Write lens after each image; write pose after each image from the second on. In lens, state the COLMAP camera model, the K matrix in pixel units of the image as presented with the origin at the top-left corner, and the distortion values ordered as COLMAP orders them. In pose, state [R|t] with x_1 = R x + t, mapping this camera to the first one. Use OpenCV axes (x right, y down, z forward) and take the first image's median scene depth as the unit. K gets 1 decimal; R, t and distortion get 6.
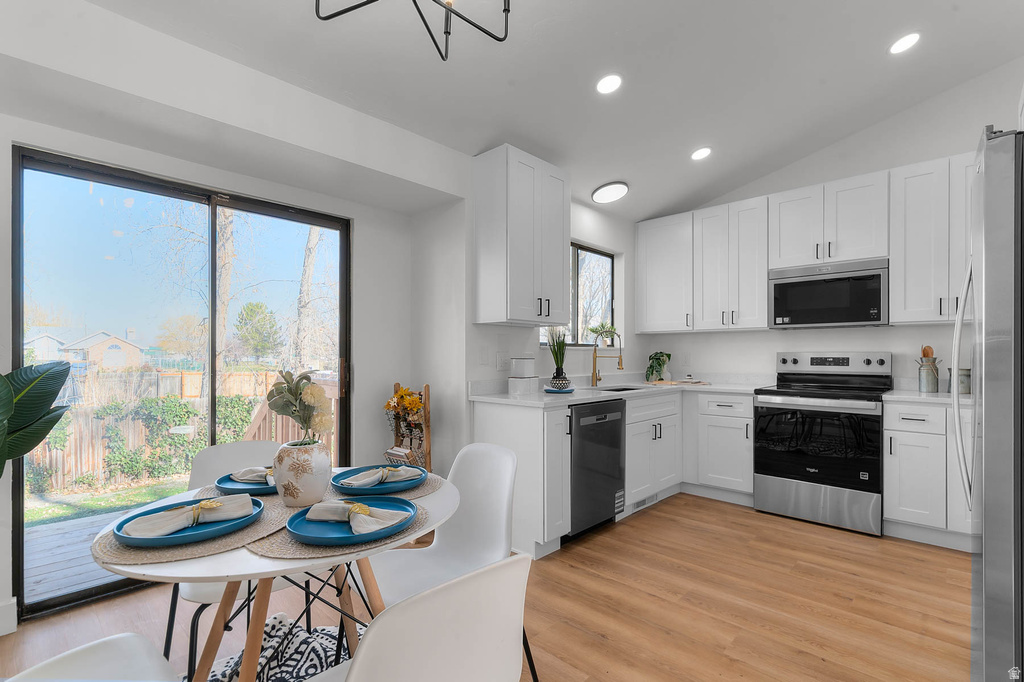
lens RADIAL K [[479.6, 0, 512.0], [0, 479.6, 341.0], [0, 0, 1]] dist [0.026280, -0.000039]
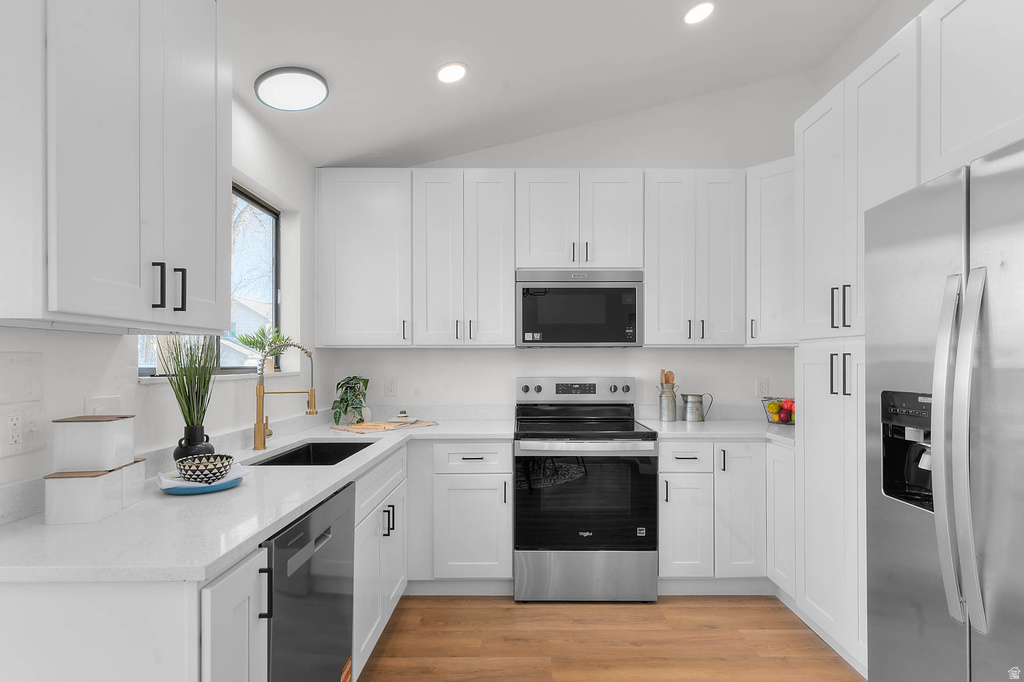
lens RADIAL K [[503.9, 0, 514.9], [0, 503.9, 359.3], [0, 0, 1]] dist [0.003119, 0.000337]
pose [[0.709813, -0.000885, 0.704389, -0.022501], [-0.017233, 0.999678, 0.018622, -0.022007], [-0.704179, -0.025357, 0.709570, 0.470812]]
